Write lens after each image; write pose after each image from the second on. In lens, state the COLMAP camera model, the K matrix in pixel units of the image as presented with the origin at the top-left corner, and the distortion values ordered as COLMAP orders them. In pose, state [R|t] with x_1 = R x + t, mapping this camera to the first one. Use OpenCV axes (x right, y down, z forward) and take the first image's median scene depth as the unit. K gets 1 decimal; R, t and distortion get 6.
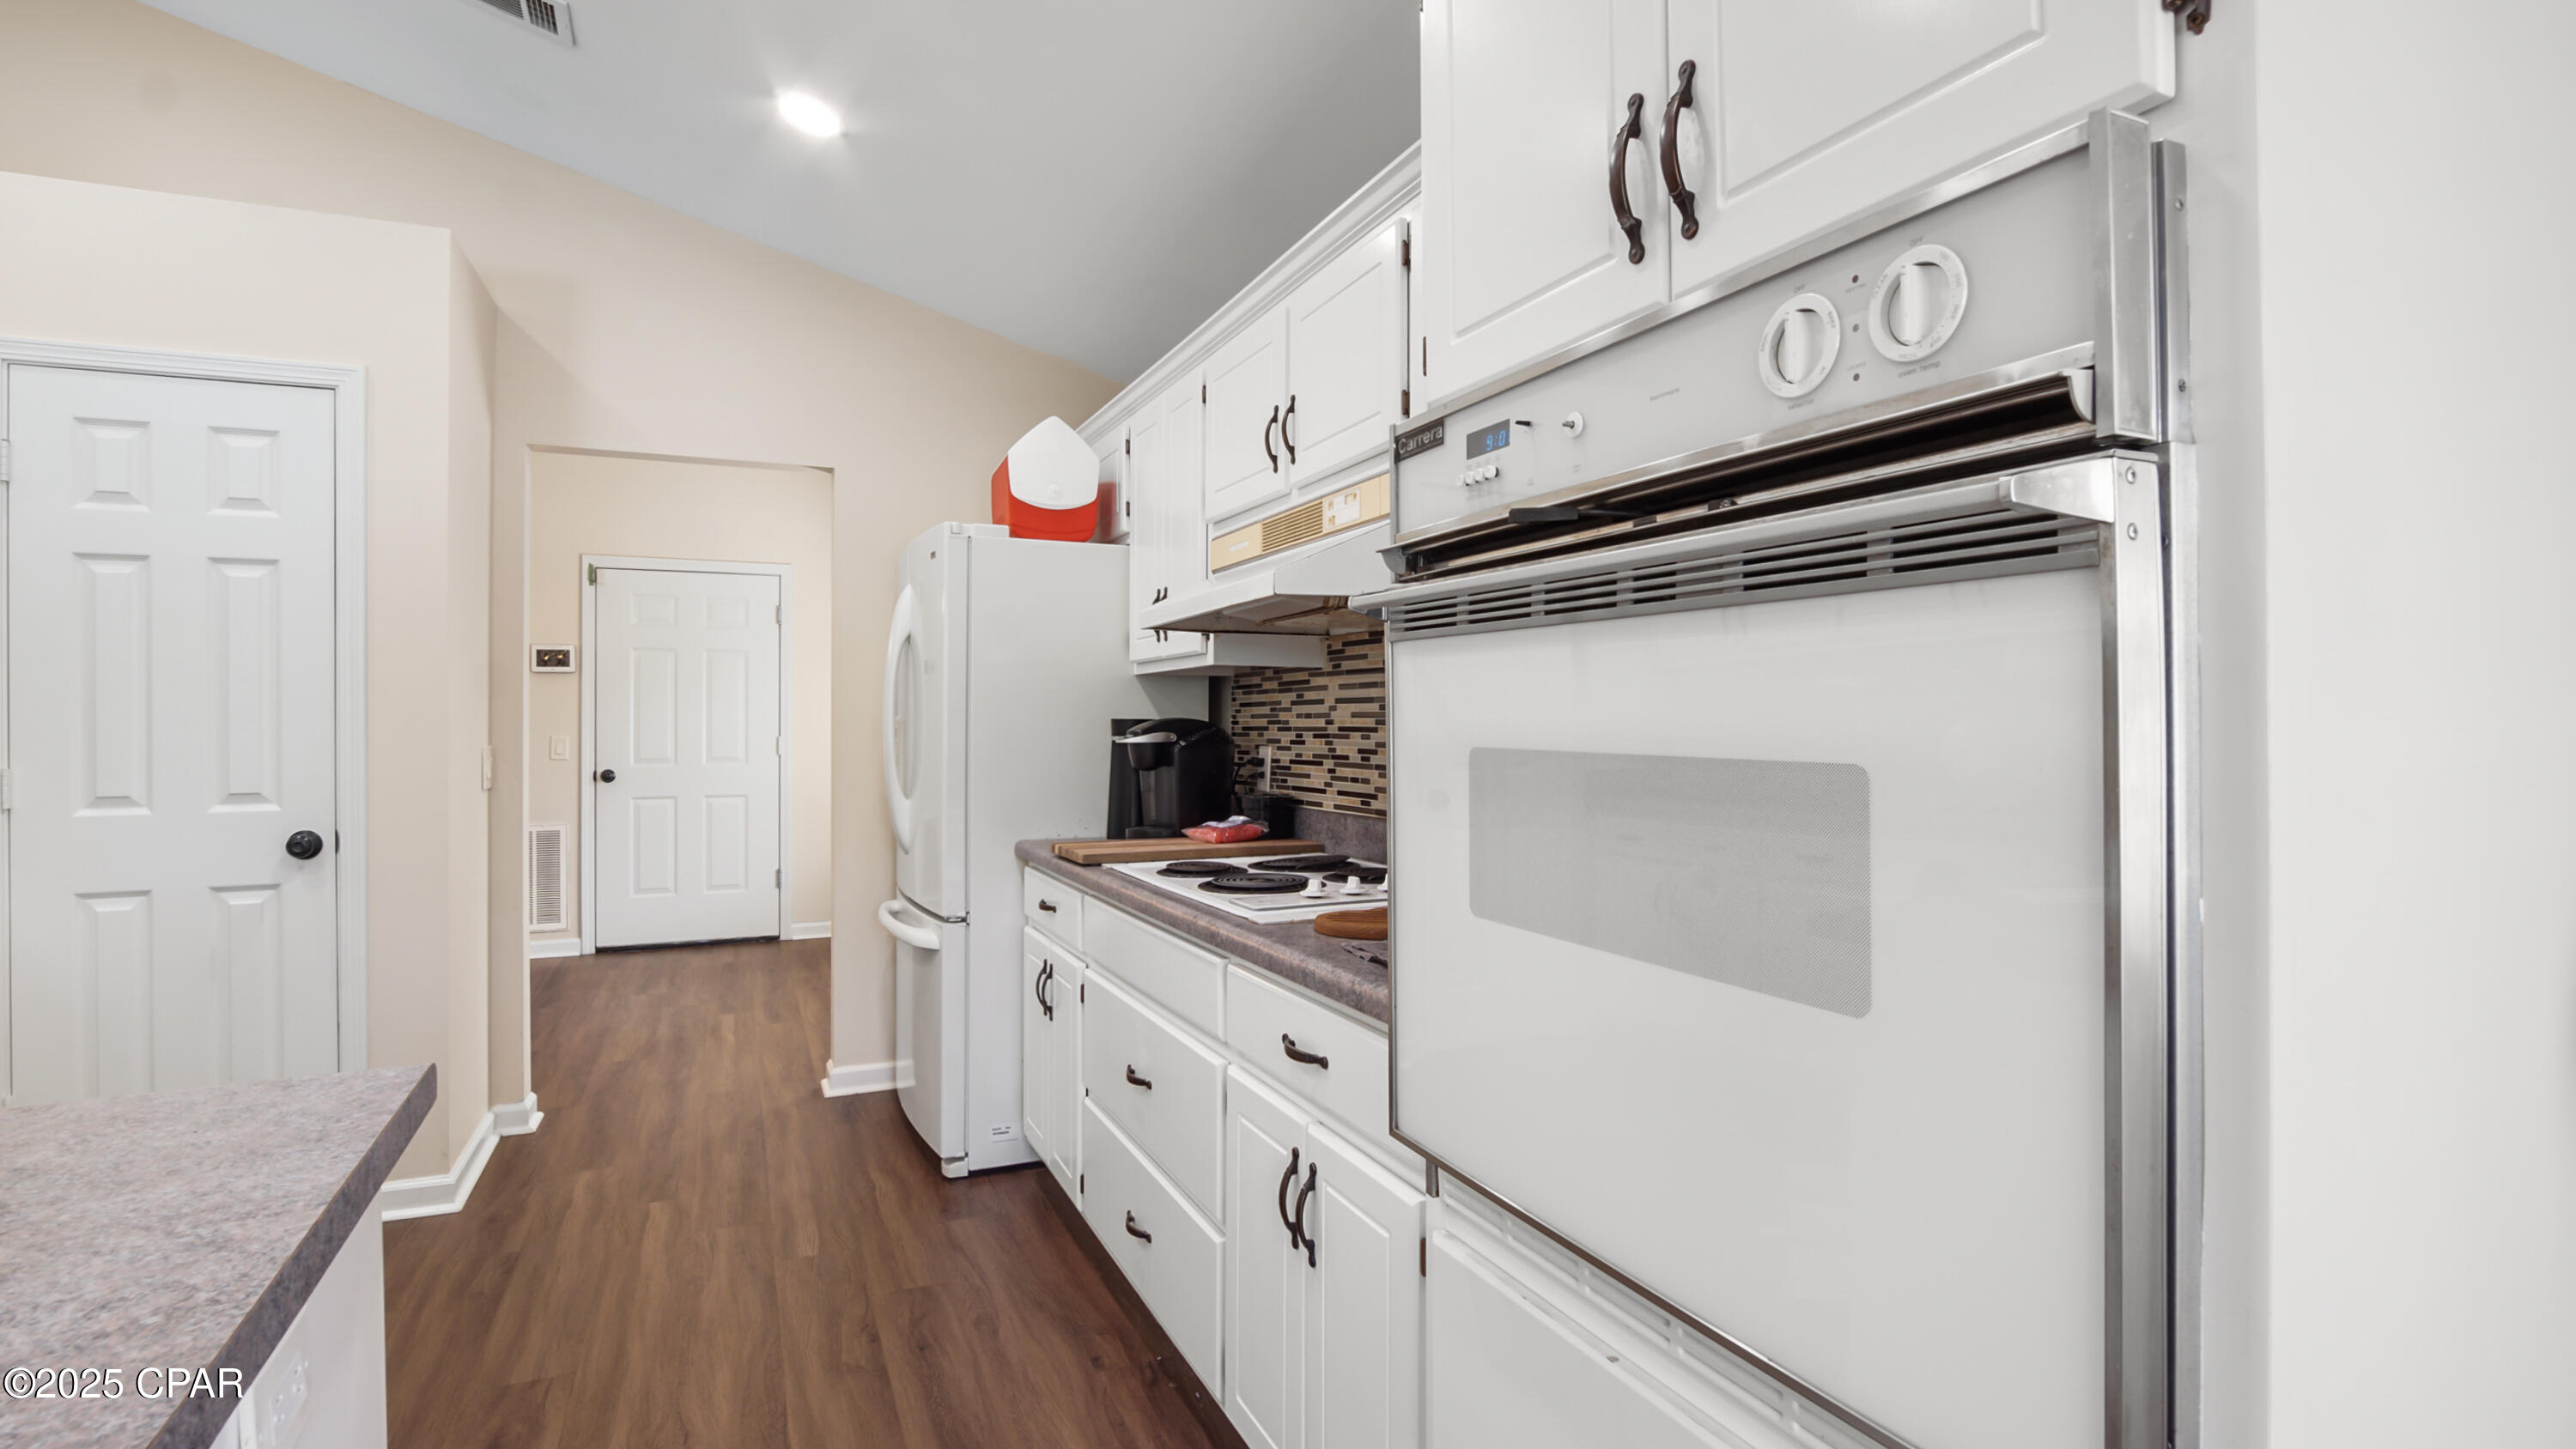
lens RADIAL K [[1272.2, 0, 1273.1], [0, 1272.2, 738.4], [0, 0, 1]] dist [-0.025151, 0.002097]
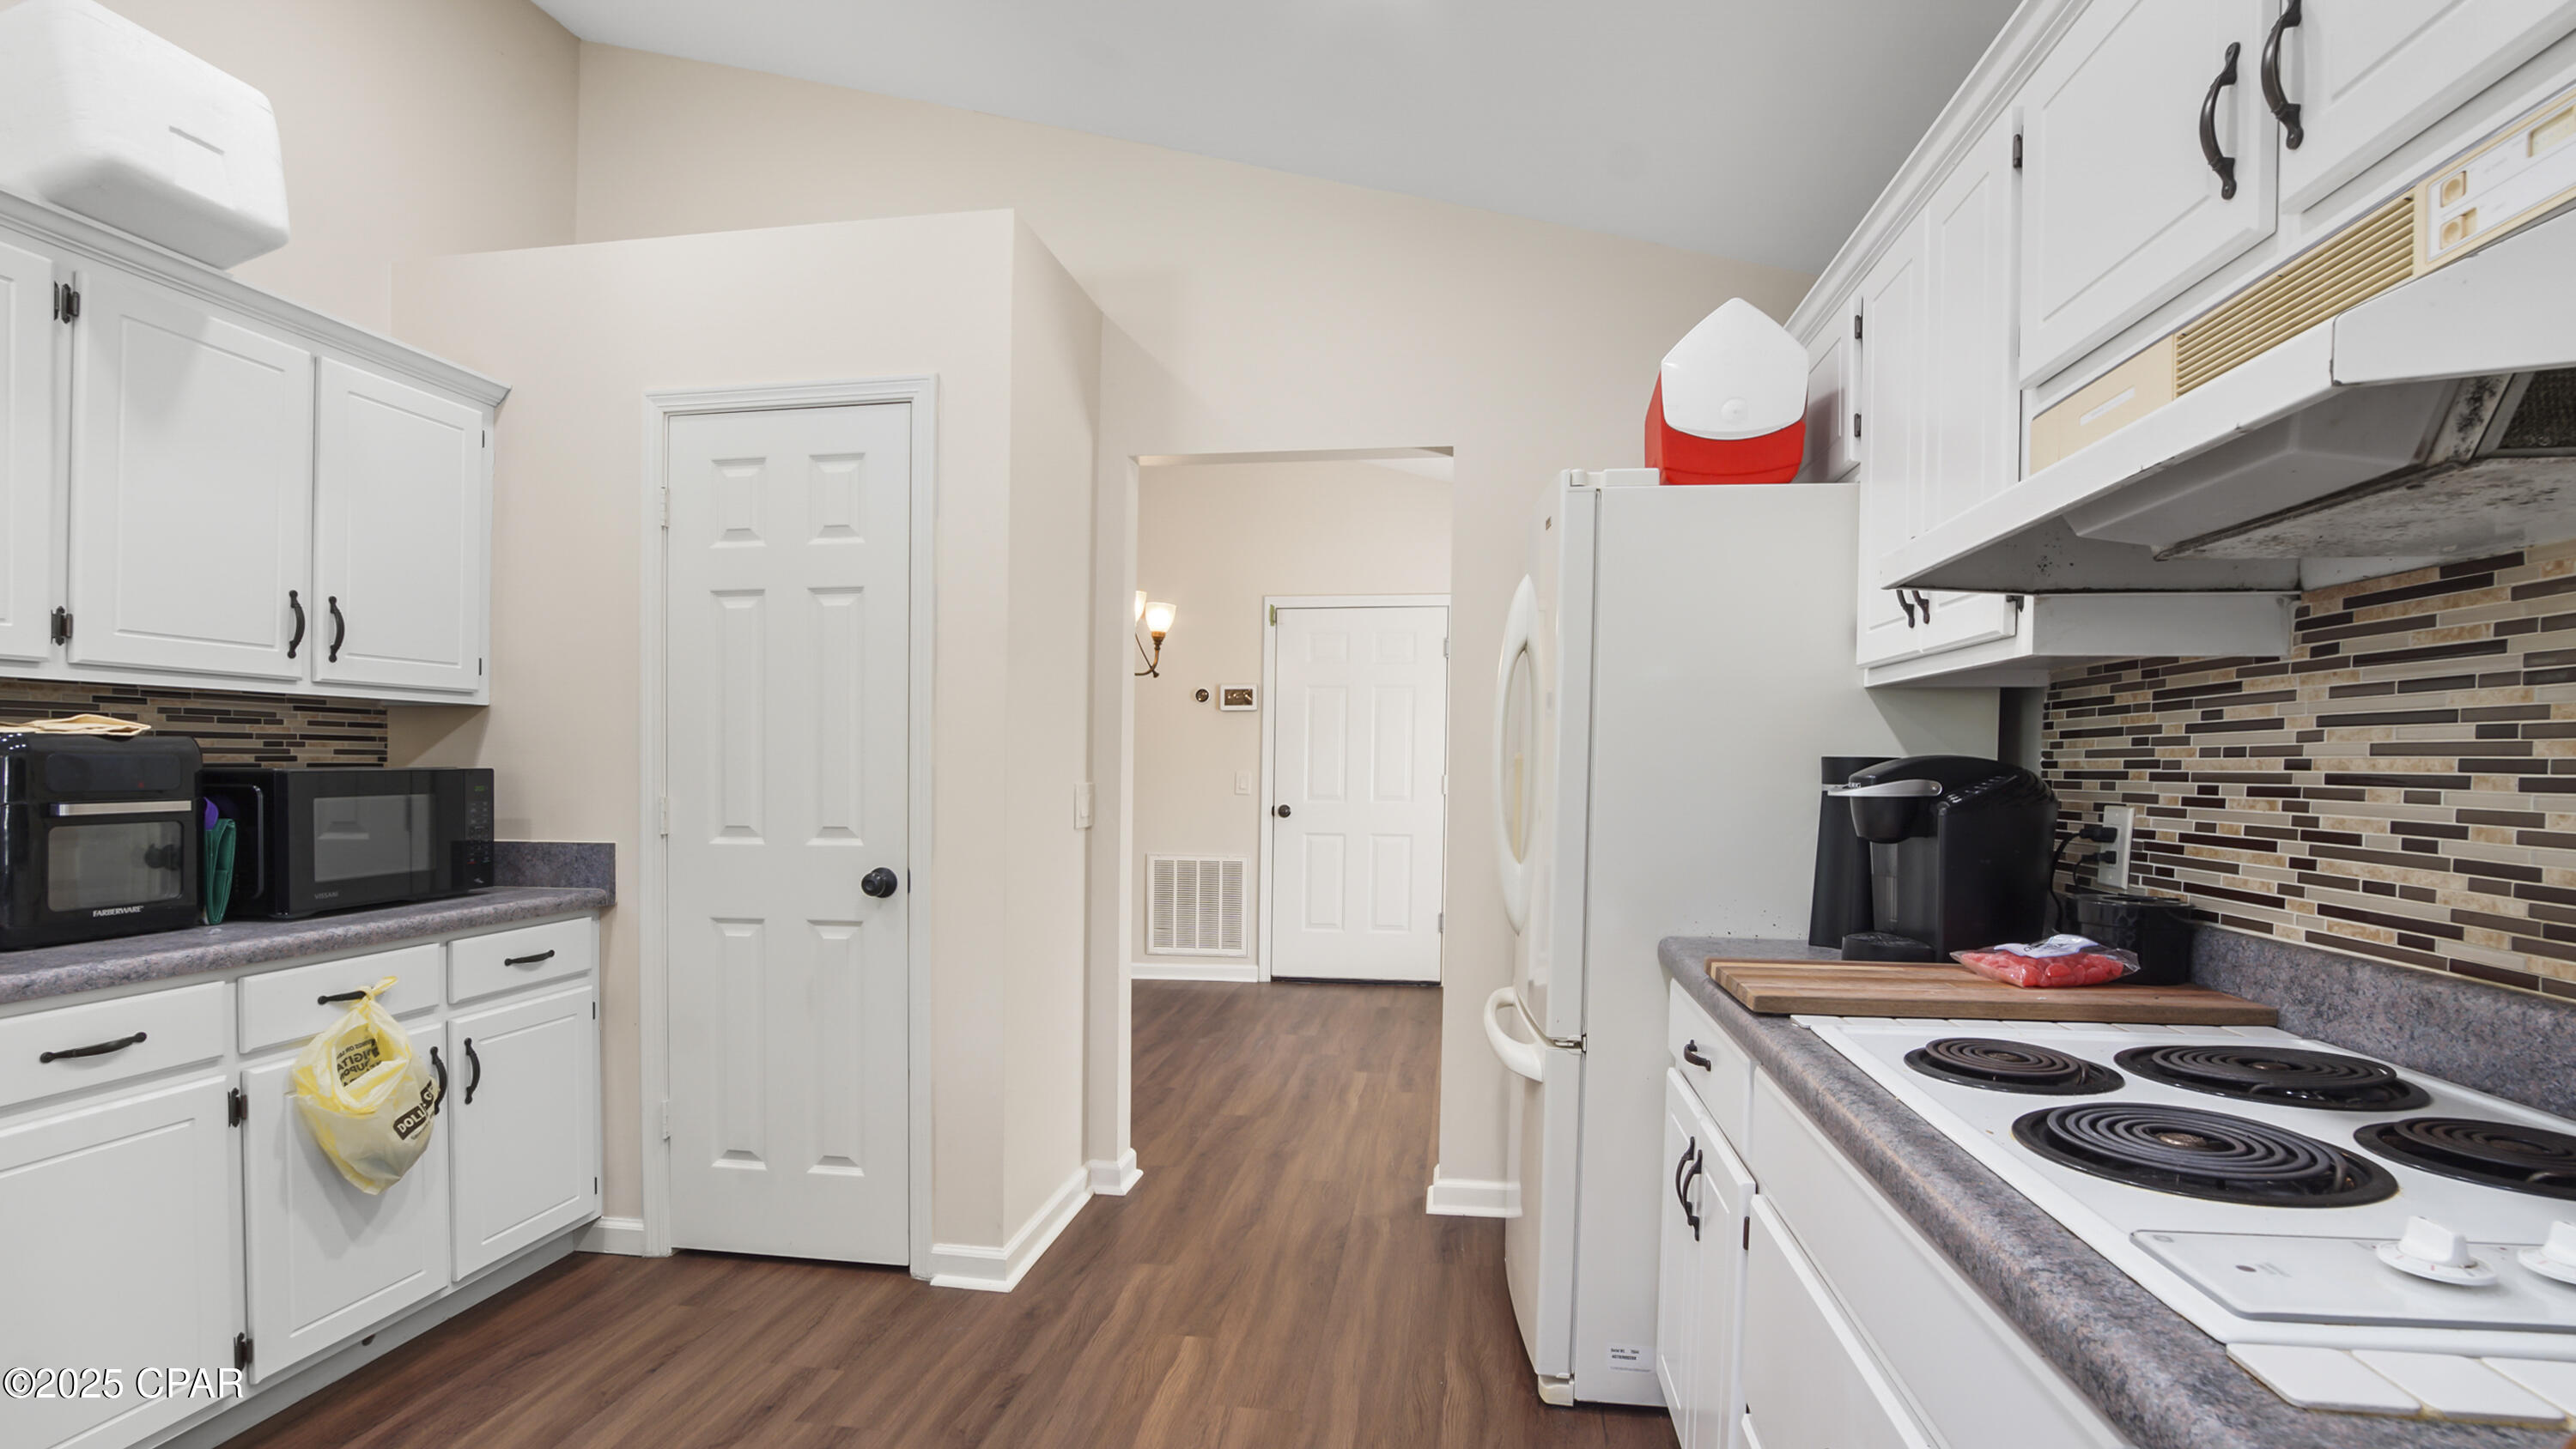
lens RADIAL K [[1182.0, 0, 1220.8], [0, 1182.0, 800.7], [0, 0, 1]] dist [-0.031082, 0.002039]
pose [[0.821650, 0.026109, -0.569393, -0.044267], [-0.014618, 0.999587, 0.024741, -0.003706], [0.569804, -0.012005, 0.821693, 0.387451]]
